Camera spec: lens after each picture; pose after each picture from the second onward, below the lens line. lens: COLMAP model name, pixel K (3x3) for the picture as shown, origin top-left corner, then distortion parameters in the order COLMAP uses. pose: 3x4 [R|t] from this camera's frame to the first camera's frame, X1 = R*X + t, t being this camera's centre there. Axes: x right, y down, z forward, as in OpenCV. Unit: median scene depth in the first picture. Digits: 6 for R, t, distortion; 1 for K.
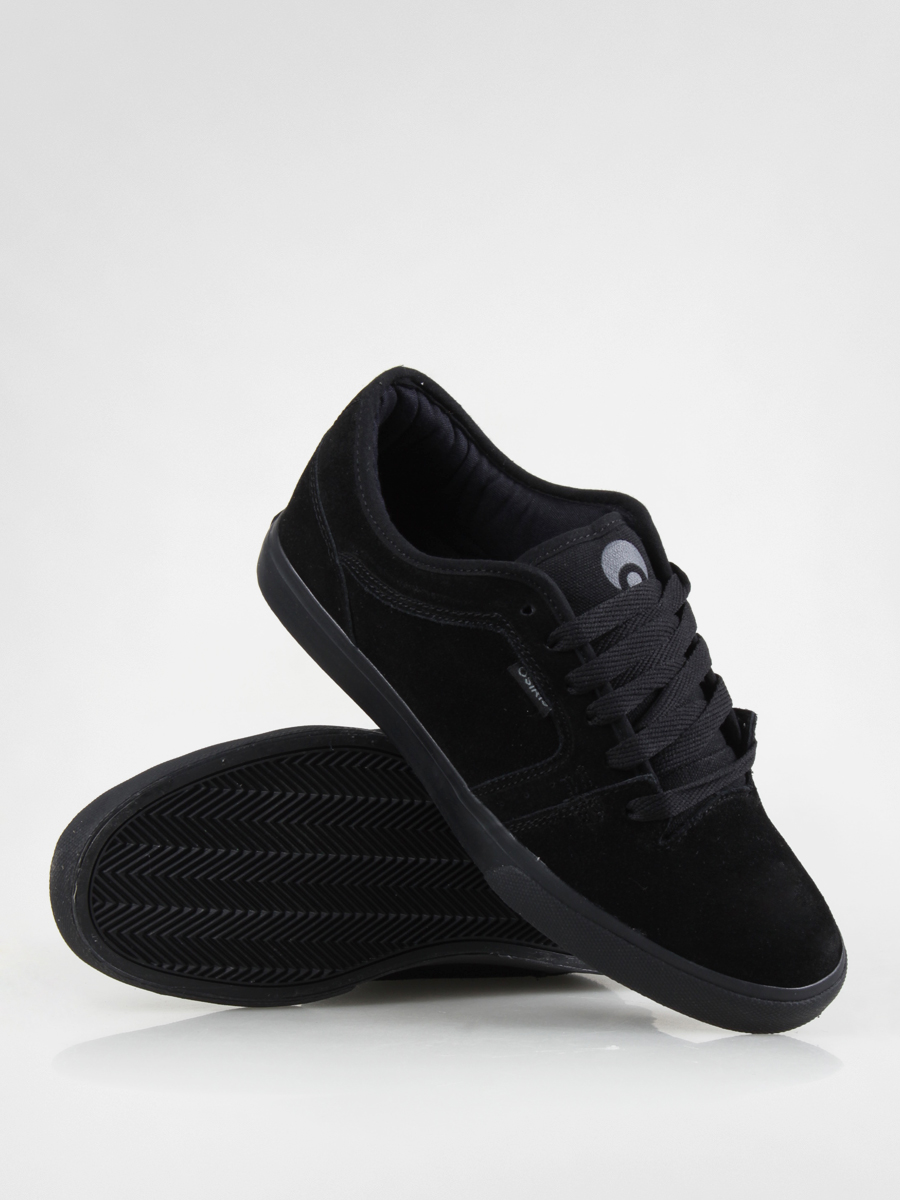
lens RADIAL K [[2957.3, 0, 450.0], [0, 2957.3, 600.0], [0, 0, 1]] dist [0.037310, 0.649182]
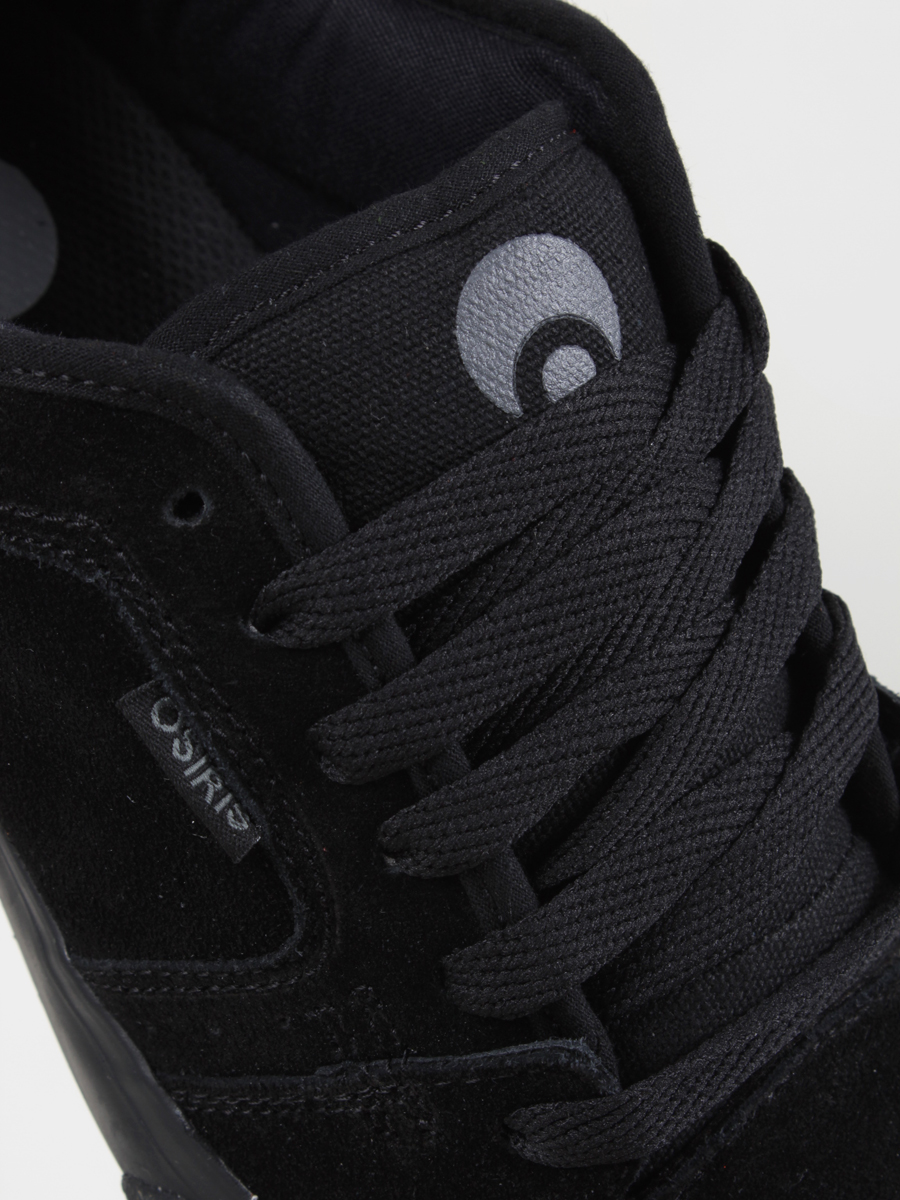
lens RADIAL K [[2957.3, 0, 450.0], [0, 2957.3, 600.0], [0, 0, 1]] dist [0.037310, 0.649182]
pose [[0.995231, 0.038517, -0.089618, 0.079813], [-0.009014, 0.951126, 0.308673, -0.080347], [0.097127, -0.306393, 0.946937, 0.714918]]
